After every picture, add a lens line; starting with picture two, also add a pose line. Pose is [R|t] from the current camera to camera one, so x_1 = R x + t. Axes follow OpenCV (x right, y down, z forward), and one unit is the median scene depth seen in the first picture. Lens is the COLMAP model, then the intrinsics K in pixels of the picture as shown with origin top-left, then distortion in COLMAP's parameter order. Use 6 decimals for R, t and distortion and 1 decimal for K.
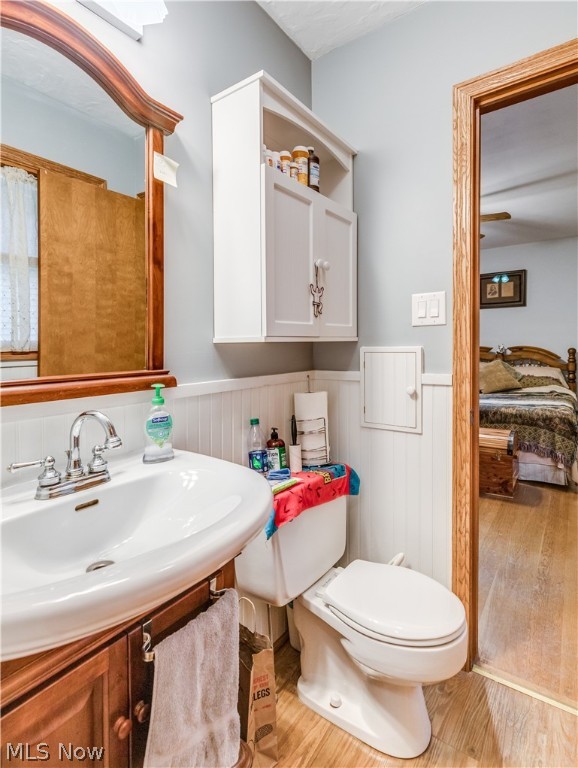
lens RADIAL K [[391.3, 0, 287.9], [0, 391.3, 384.2], [0, 0, 1]] dist [-0.002210, 0.000401]
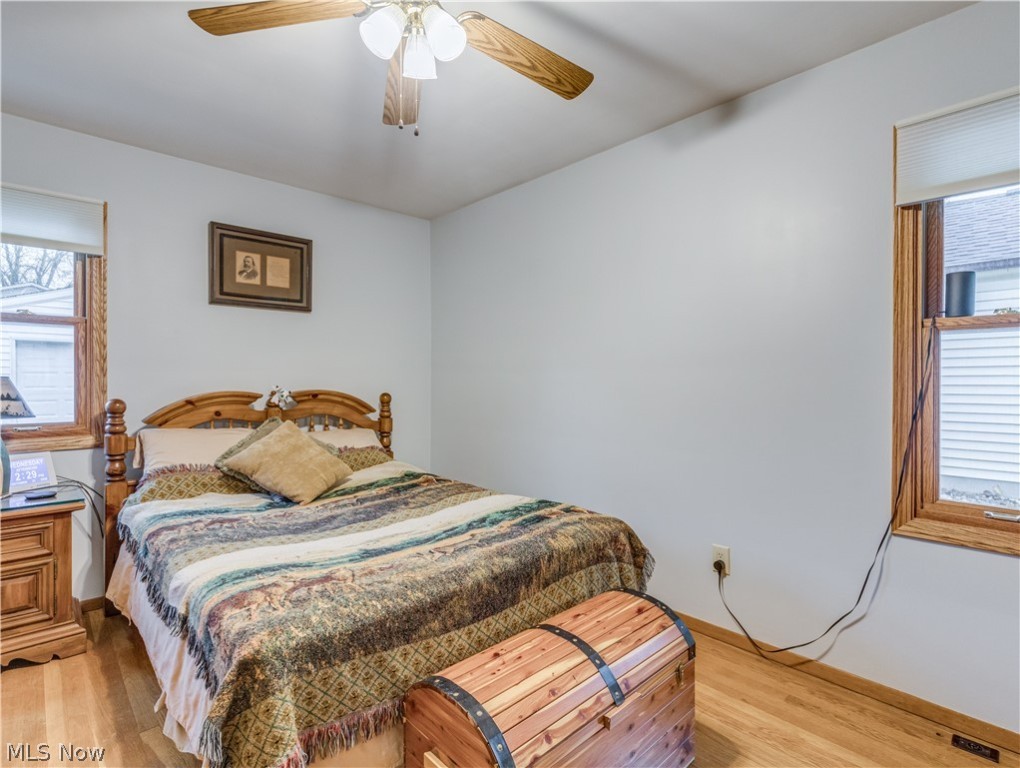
lens RADIAL K [[519.7, 0, 507.5], [0, 519.7, 385.5], [0, 0, 1]] dist [-0.002210, 0.000401]
pose [[0.201216, 0.006822, 0.979523, -0.001055], [0.095395, 0.995086, -0.026527, -0.063308], [-0.974891, 0.098780, 0.199576, 0.632107]]
